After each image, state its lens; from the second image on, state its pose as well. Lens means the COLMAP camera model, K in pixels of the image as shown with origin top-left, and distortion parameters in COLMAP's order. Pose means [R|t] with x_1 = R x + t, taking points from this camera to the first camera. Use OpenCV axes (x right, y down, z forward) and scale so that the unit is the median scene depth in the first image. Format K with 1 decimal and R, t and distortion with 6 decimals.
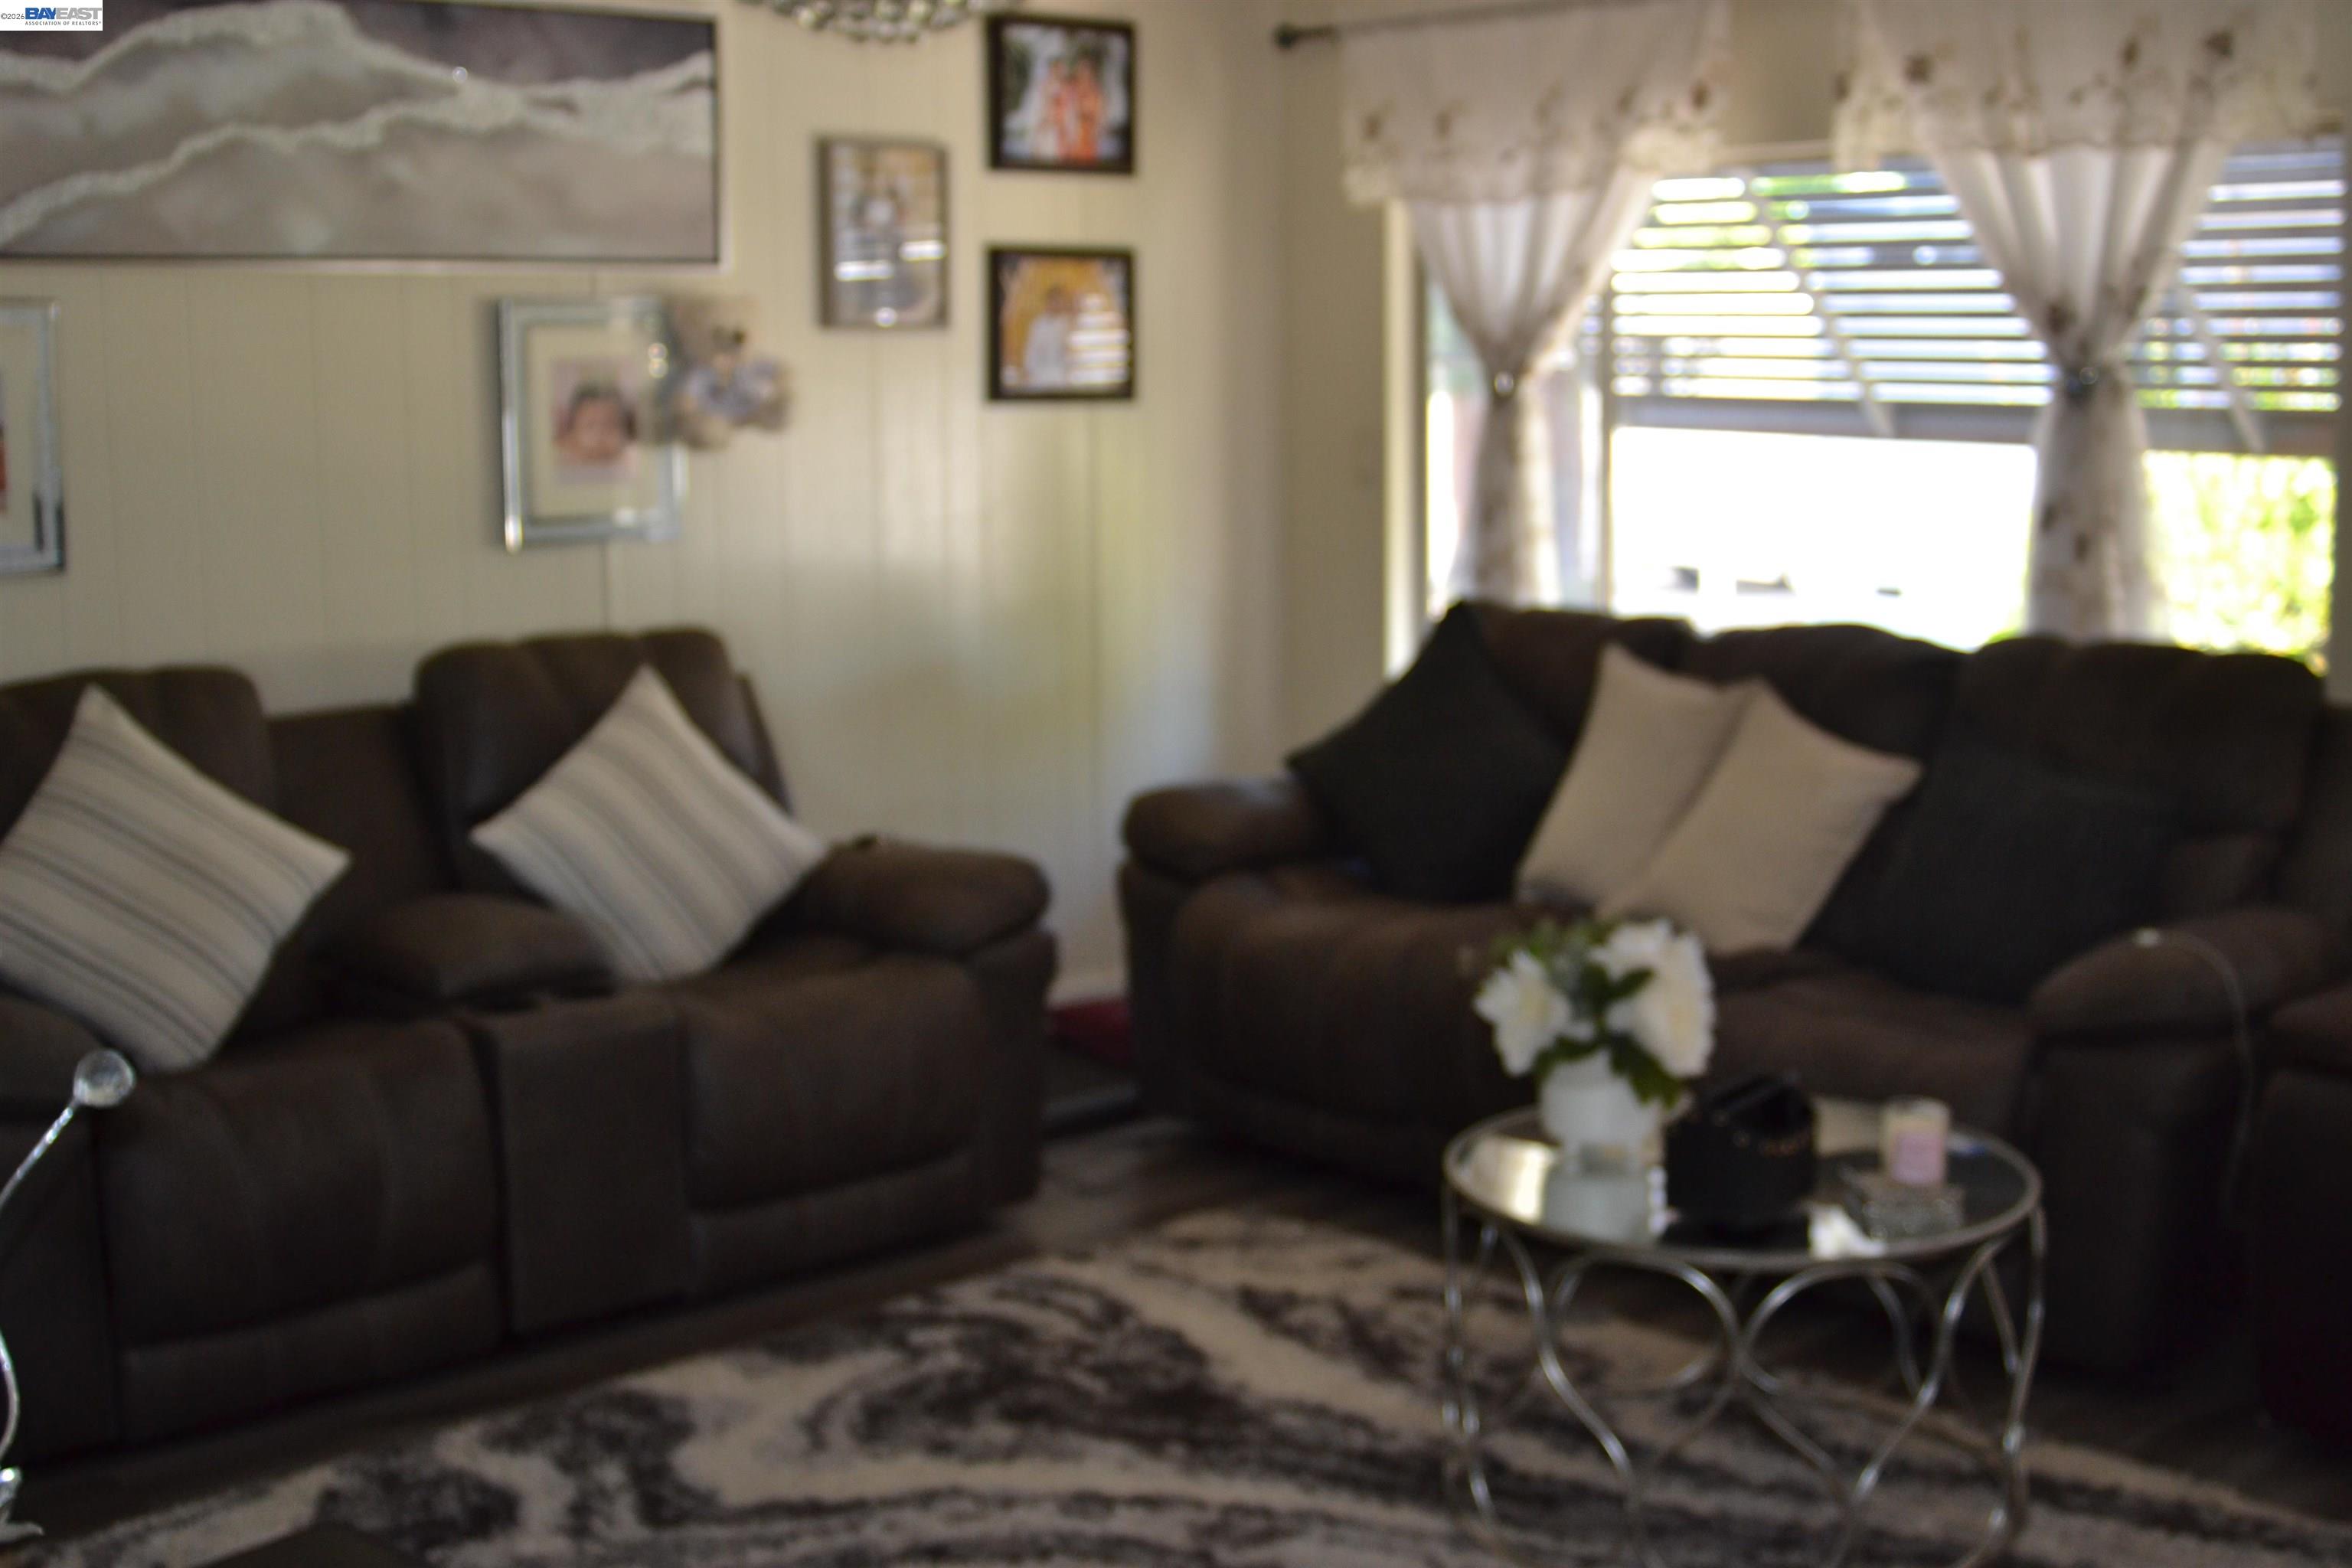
lens RADIAL K [[2864.2, 0, 1168.0], [0, 2864.2, 775.1], [0, 0, 1]] dist [-0.132542, 0.000000]
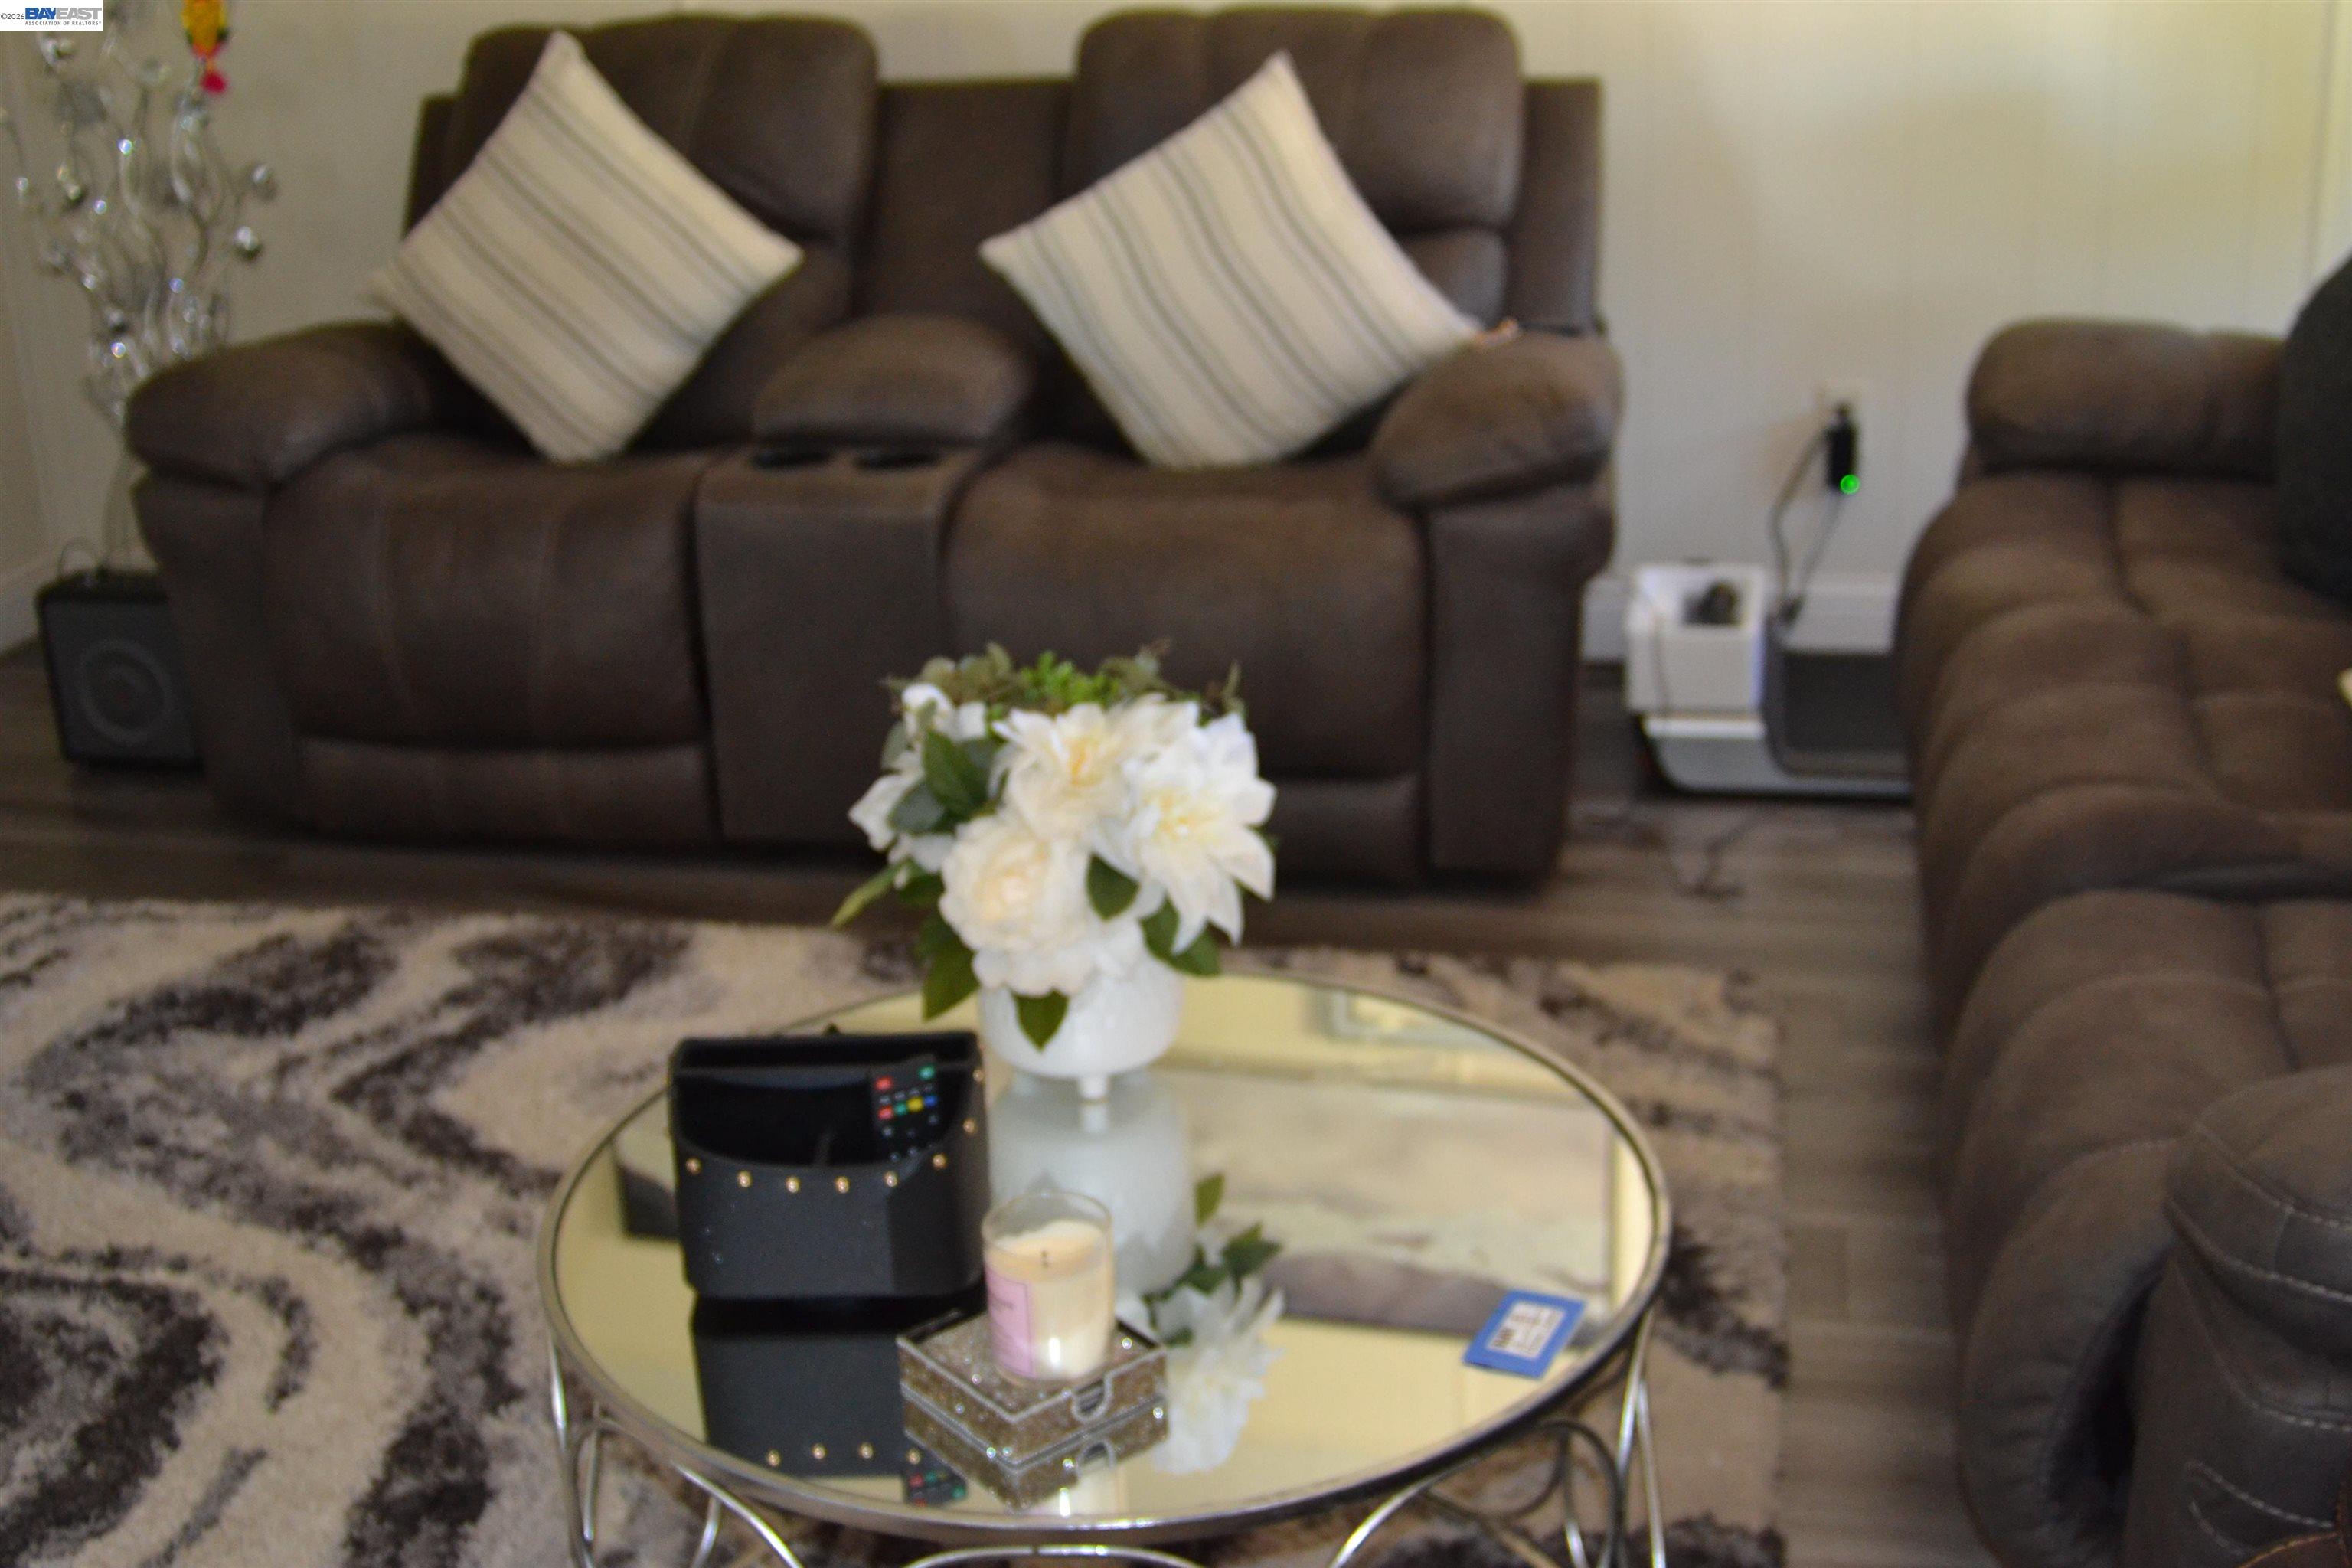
lens RADIAL K [[2864.2, 0, 1183.5], [0, 2864.2, 773.2], [0, 0, 1]] dist [-0.132542, 0.000000]
pose [[0.597183, 0.279461, -0.751847, 0.452206], [-0.090875, 0.954880, 0.282747, -0.072387], [0.796941, -0.100527, 0.595634, 0.534630]]
